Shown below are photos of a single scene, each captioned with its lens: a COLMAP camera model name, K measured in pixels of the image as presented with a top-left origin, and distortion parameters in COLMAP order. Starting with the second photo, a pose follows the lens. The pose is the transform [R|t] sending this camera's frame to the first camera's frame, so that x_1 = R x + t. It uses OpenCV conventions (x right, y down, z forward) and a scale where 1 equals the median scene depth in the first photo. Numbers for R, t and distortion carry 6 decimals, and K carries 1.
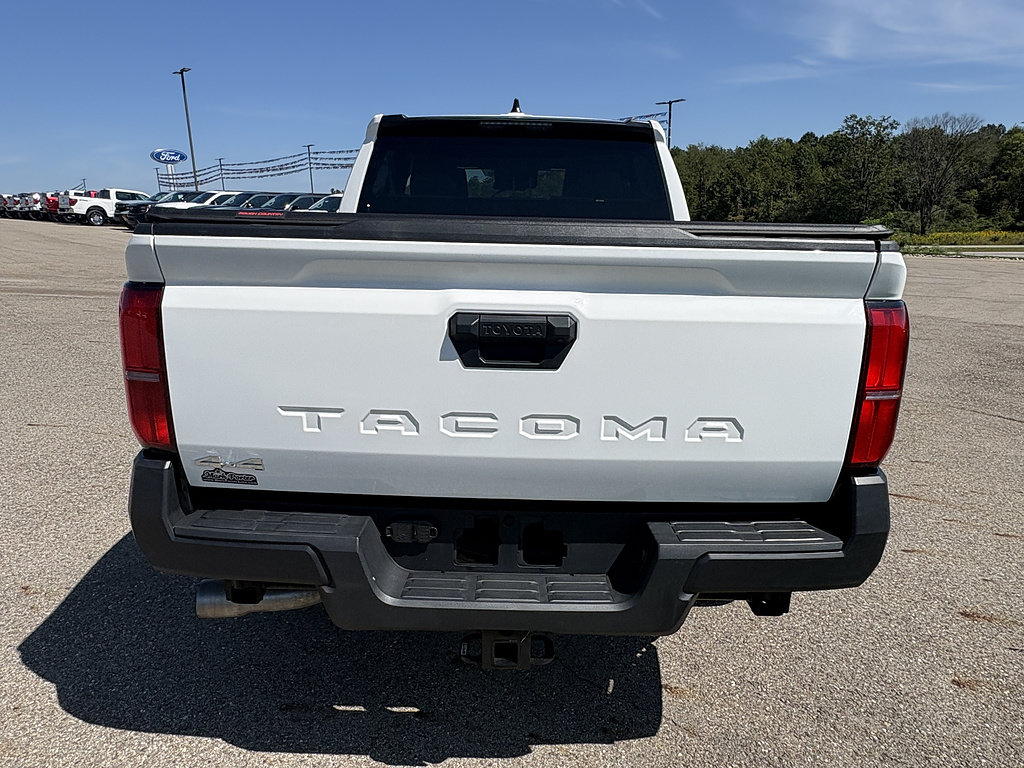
lens RADIAL K [[650.7, 0, 505.5], [0, 650.7, 383.7], [0, 0, 1]] dist [-0.001062, 0.004073]
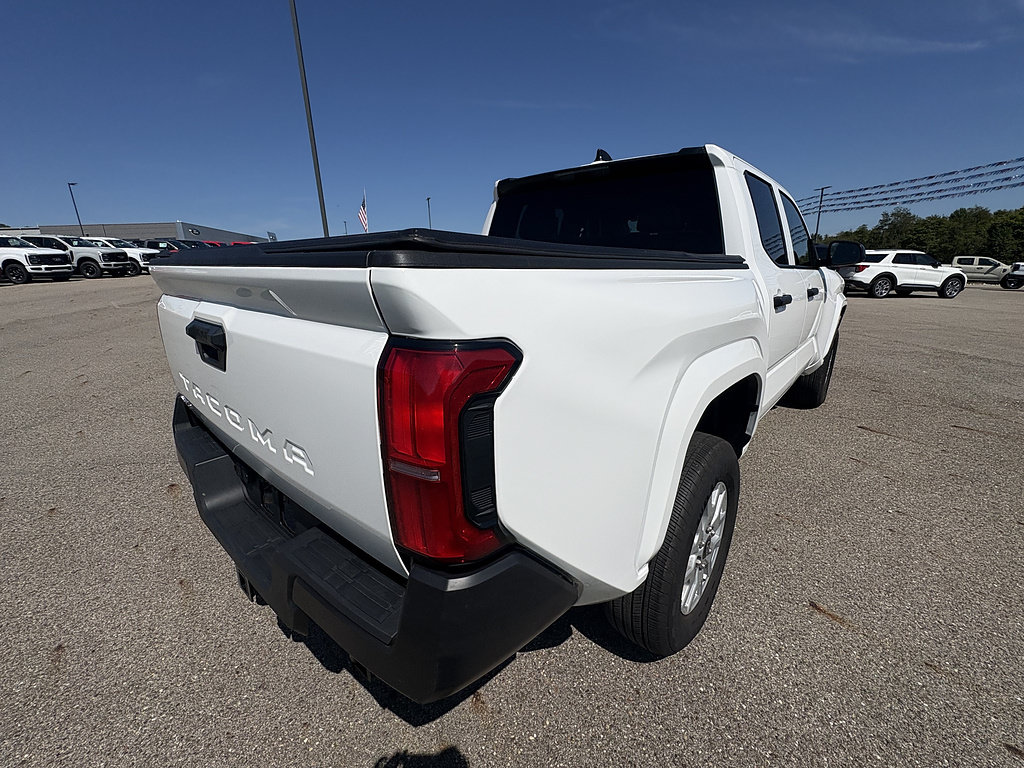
lens RADIAL K [[426.9, 0, 507.8], [0, 426.9, 387.0], [0, 0, 1]] dist [0.000856, 0.000047]
pose [[0.751790, 0.157239, -0.640381, 0.042506], [-0.141400, 0.987004, 0.076350, -0.005583], [0.644064, 0.033150, 0.764253, 0.032115]]
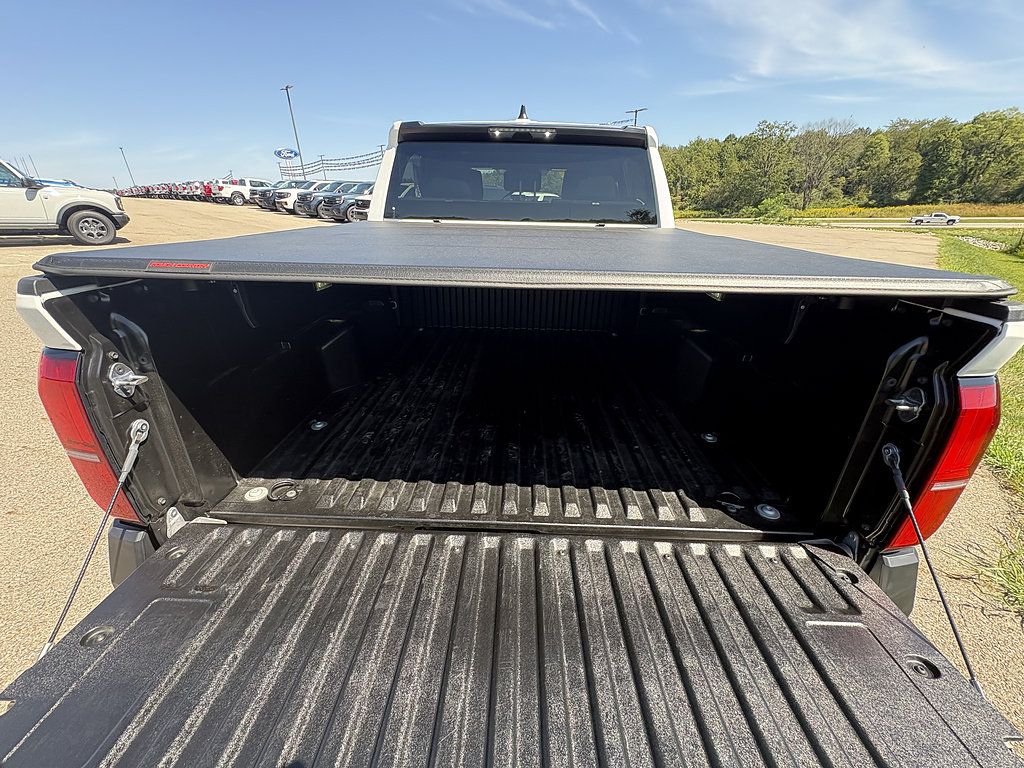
lens RADIAL K [[413.7, 0, 511.1], [0, 413.7, 385.4], [0, 0, 1]] dist [-0.000145, 0.000269]
pose [[0.999880, 0.005133, -0.014623, 0.000860], [-0.002494, 0.984554, 0.175064, -0.009007], [0.015296, -0.175007, 0.984448, 0.021846]]
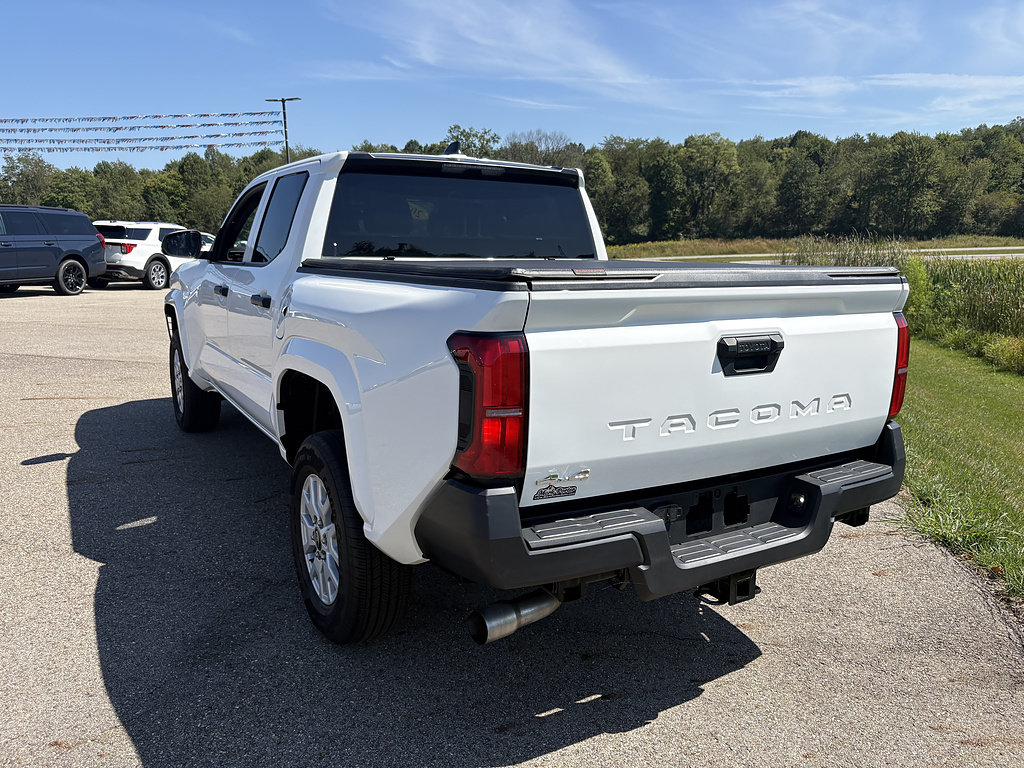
lens RADIAL K [[787.5, 0, 512.0], [0, 787.5, 384.0], [0, 0, 1]] dist [0.033721, -0.047552]
pose [[0.857102, -0.099171, 0.505511, -0.056126], [0.129068, 0.991337, -0.024356, -0.001174], [-0.498716, 0.086121, 0.862476, -0.009341]]
